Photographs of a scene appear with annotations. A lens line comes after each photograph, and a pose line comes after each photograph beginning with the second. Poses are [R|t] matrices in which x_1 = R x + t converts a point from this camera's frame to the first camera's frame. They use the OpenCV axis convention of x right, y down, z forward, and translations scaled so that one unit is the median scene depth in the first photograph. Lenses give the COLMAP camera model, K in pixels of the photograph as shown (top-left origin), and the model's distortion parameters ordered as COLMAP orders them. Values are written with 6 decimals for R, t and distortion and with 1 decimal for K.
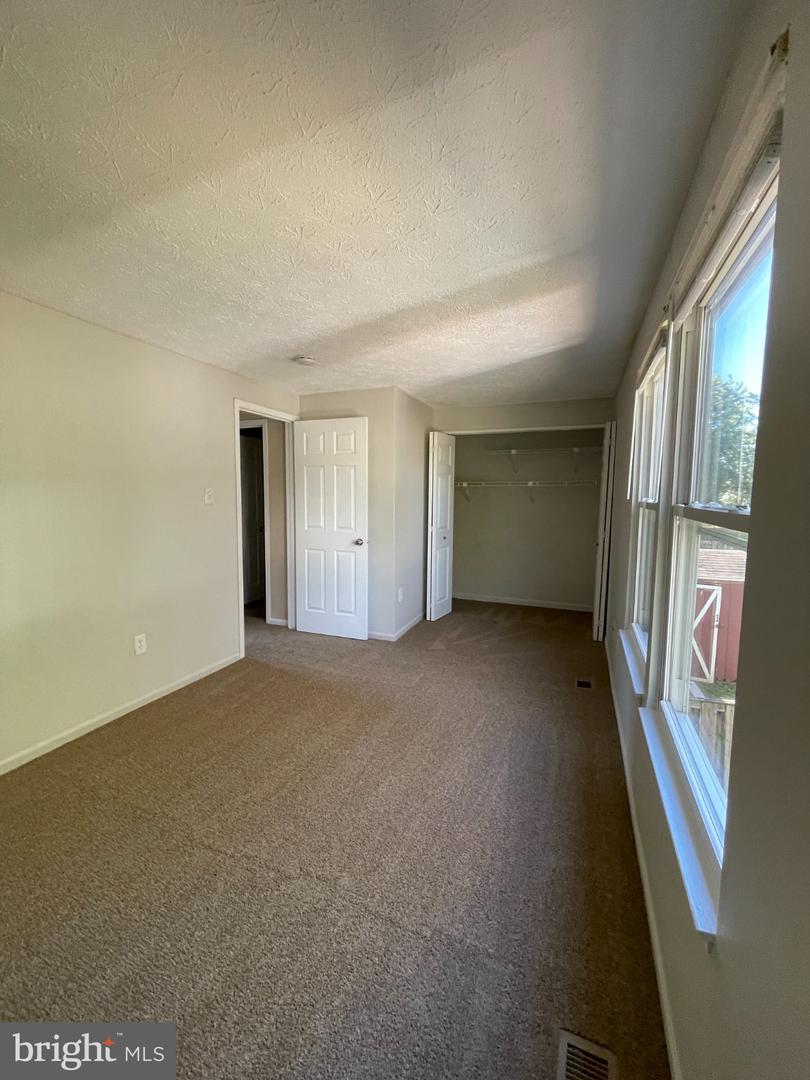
lens RADIAL K [[439.5, 0, 404.9], [0, 439.5, 539.6], [0, 0, 1]] dist [-0.001668, 0.000385]
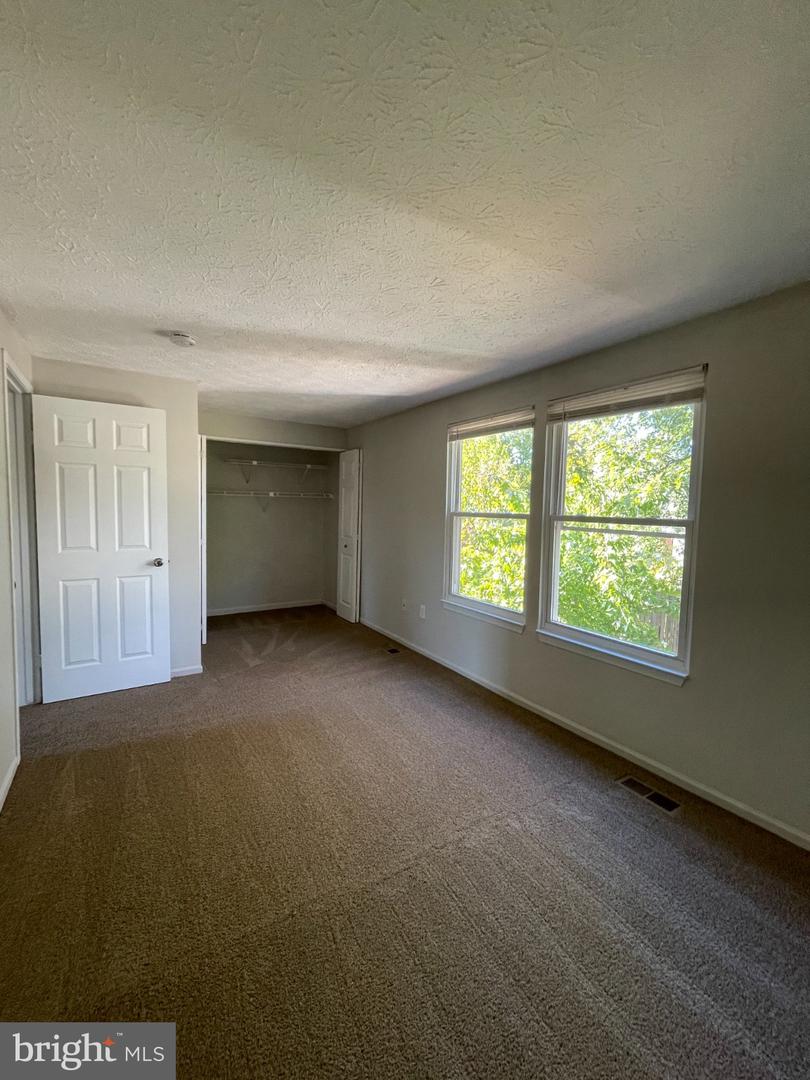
lens RADIAL K [[439.5, 0, 393.8], [0, 439.5, 536.9], [0, 0, 1]] dist [-0.001668, 0.000385]
pose [[0.583999, -0.052054, 0.810084, -0.491156], [0.070538, 0.997421, 0.013240, -0.020327], [-0.808684, 0.049410, 0.586165, 0.168186]]
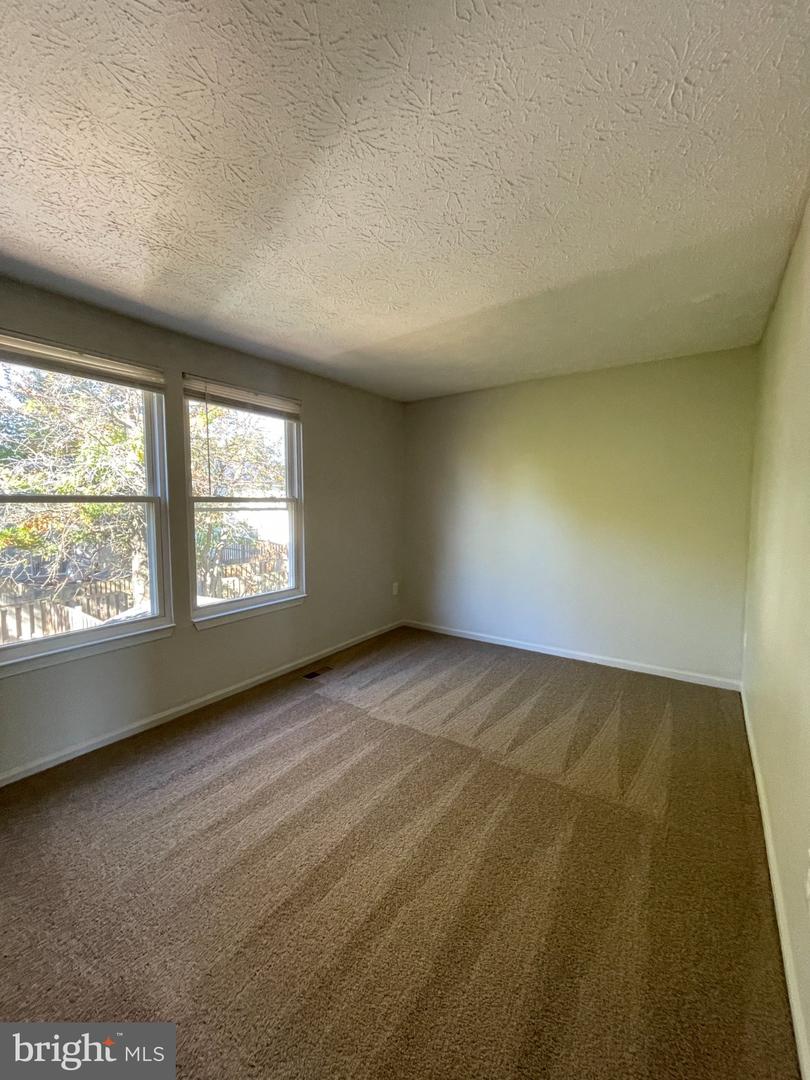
lens RADIAL K [[491.9, 0, 397.8], [0, 491.9, 544.0], [0, 0, 1]] dist [-0.002737, -0.000347]
pose [[-0.982960, -0.025870, 0.181987, -0.224083], [0.009360, 0.981718, 0.190112, -0.093931], [-0.183578, 0.188576, -0.964748, 1.022935]]
